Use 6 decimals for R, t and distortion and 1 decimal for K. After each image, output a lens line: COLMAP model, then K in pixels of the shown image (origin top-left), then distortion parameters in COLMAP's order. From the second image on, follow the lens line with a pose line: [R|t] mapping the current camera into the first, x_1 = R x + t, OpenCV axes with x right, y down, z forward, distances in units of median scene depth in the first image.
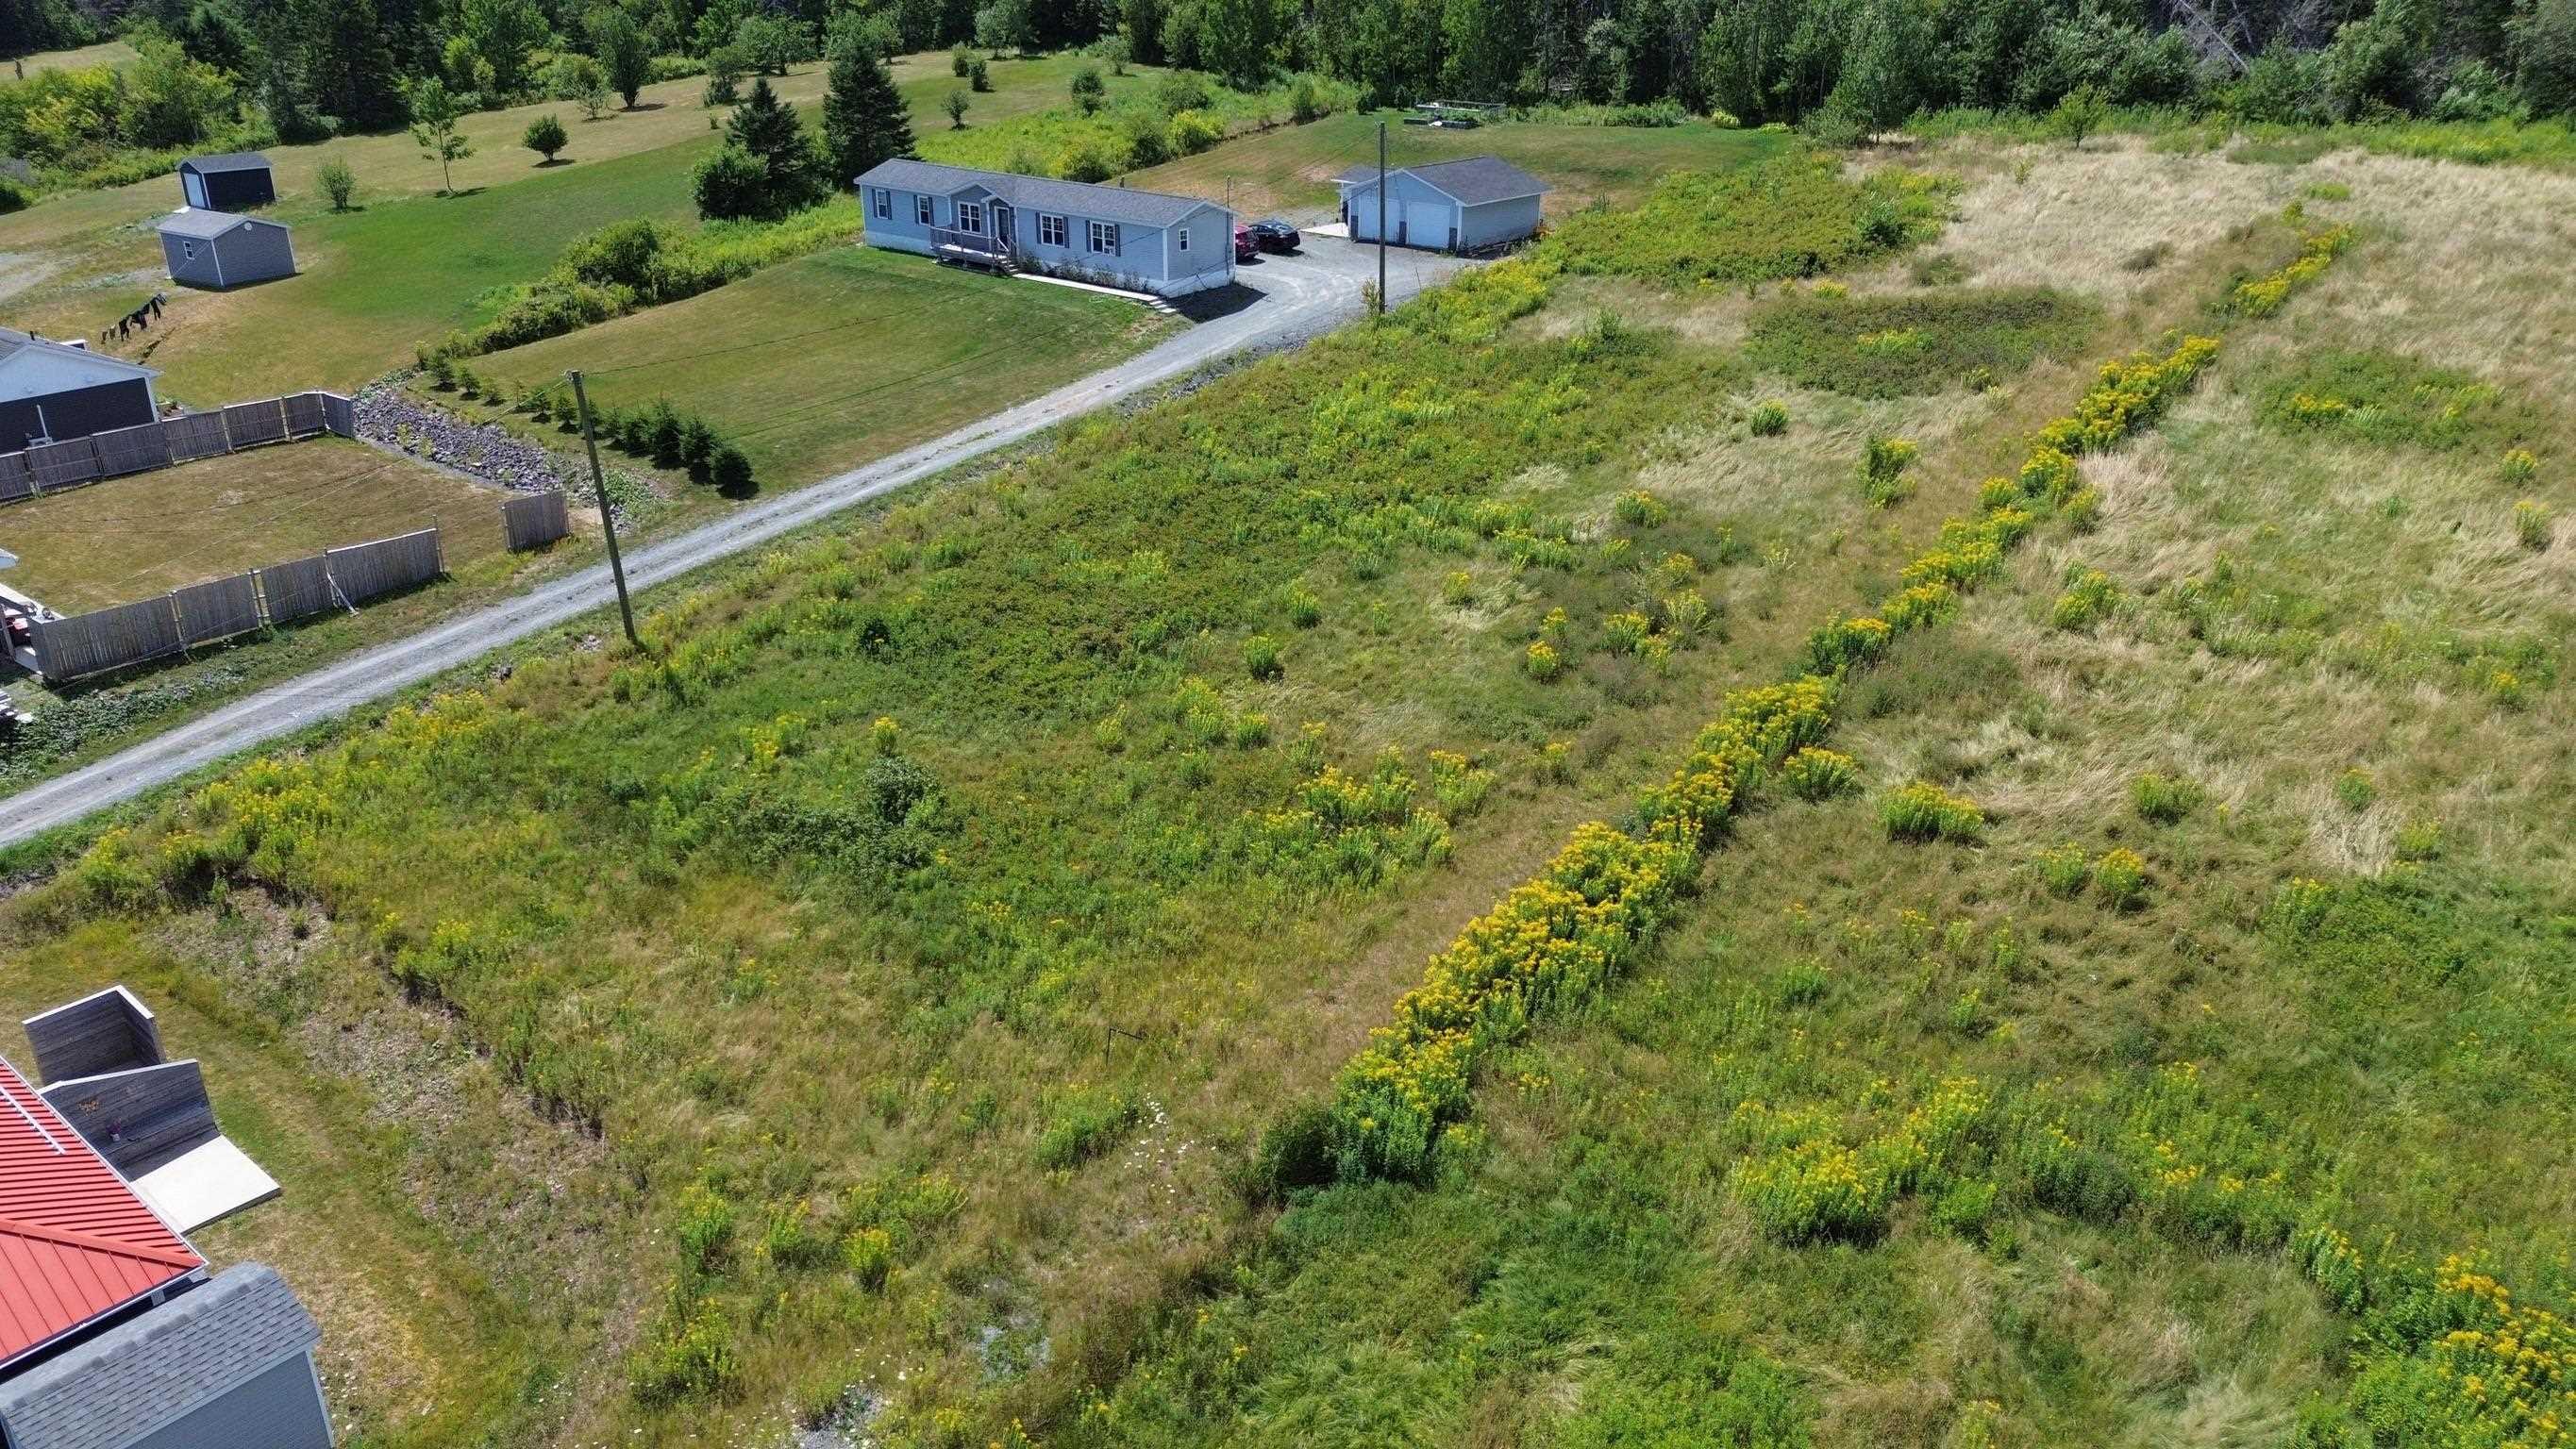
lens RADIAL K [[1813.7, 0, 1281.5], [0, 1813.7, 717.1], [0, 0, 1]] dist [0.088932, -0.101629]
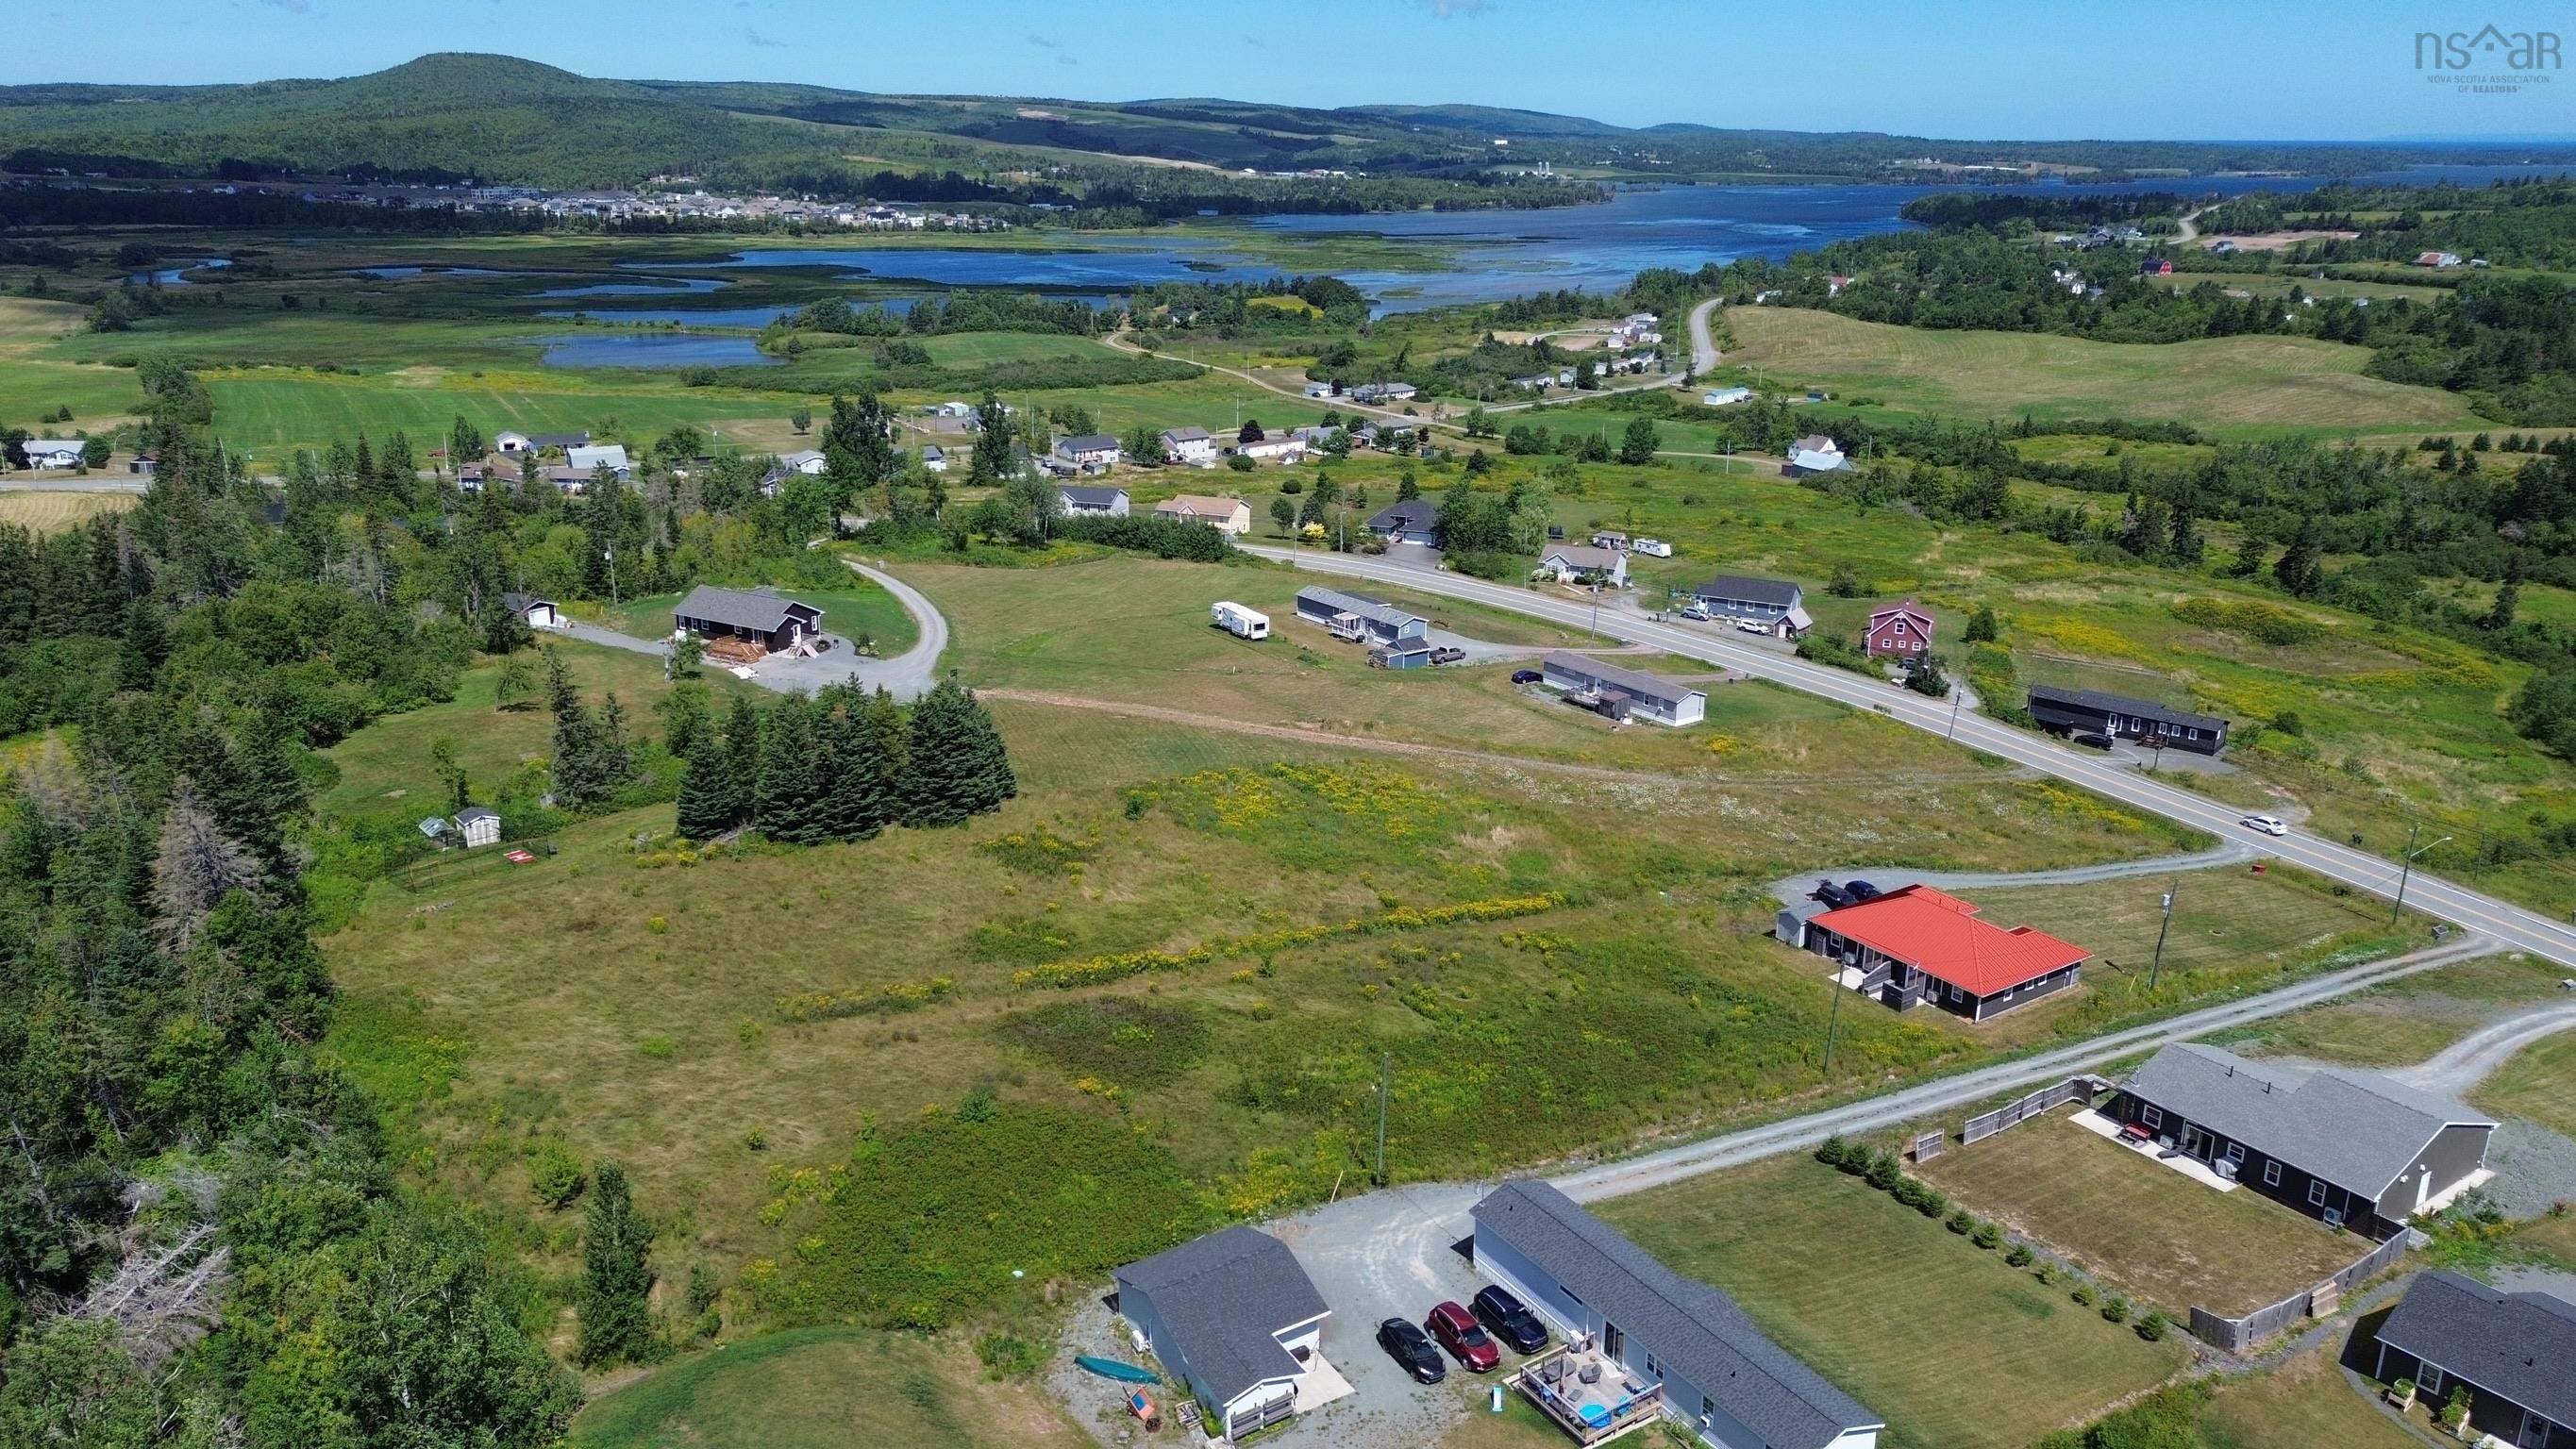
lens RADIAL K [[1813.7, 0, 1281.5], [0, 1813.7, 717.1], [0, 0, 1]] dist [0.088932, -0.101629]
pose [[-0.958081, -0.093061, 0.270963, -0.192272], [0.108665, 0.757071, 0.644233, -1.283784], [-0.265091, 0.646671, -0.715222, 1.694588]]
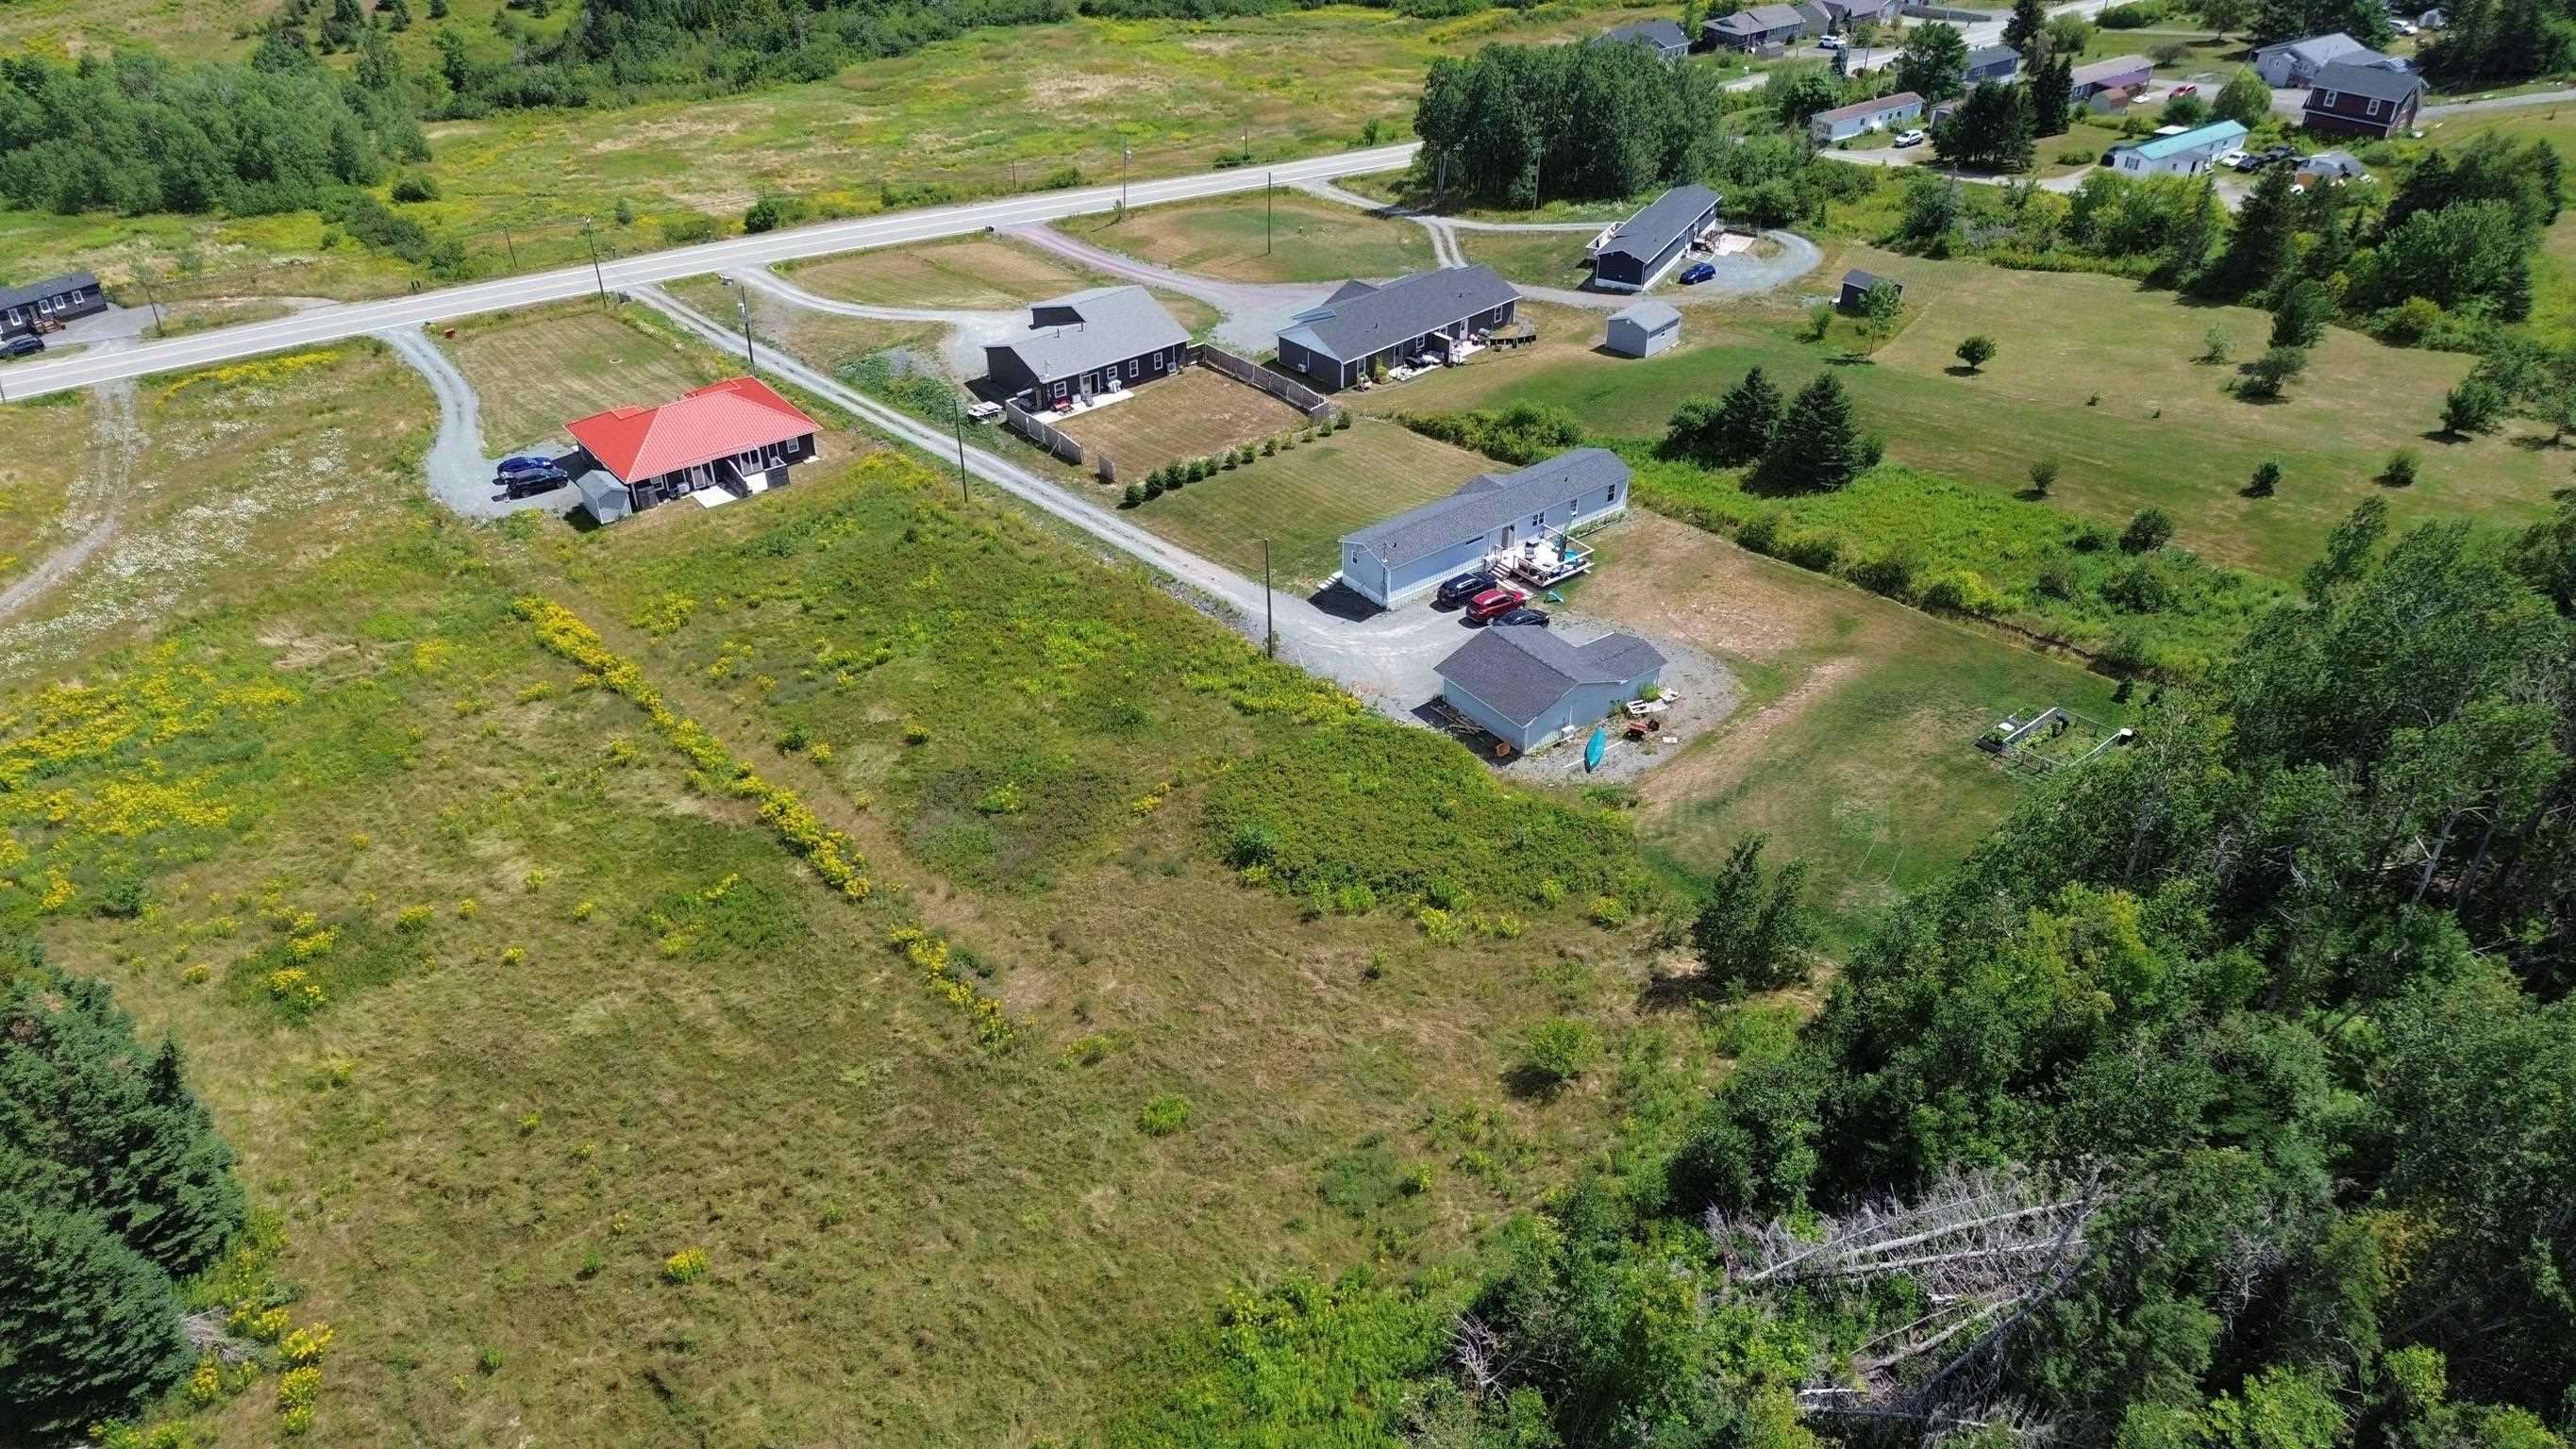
lens RADIAL K [[1824.7, 0, 1281.8], [0, 1824.7, 709.7], [0, 0, 1]] dist [0.072093, -0.075305]
pose [[-0.208863, 0.538135, -0.816570, 1.211851], [-0.386720, 0.721479, 0.574383, -0.990154], [0.898234, 0.435751, 0.057418, 0.928149]]
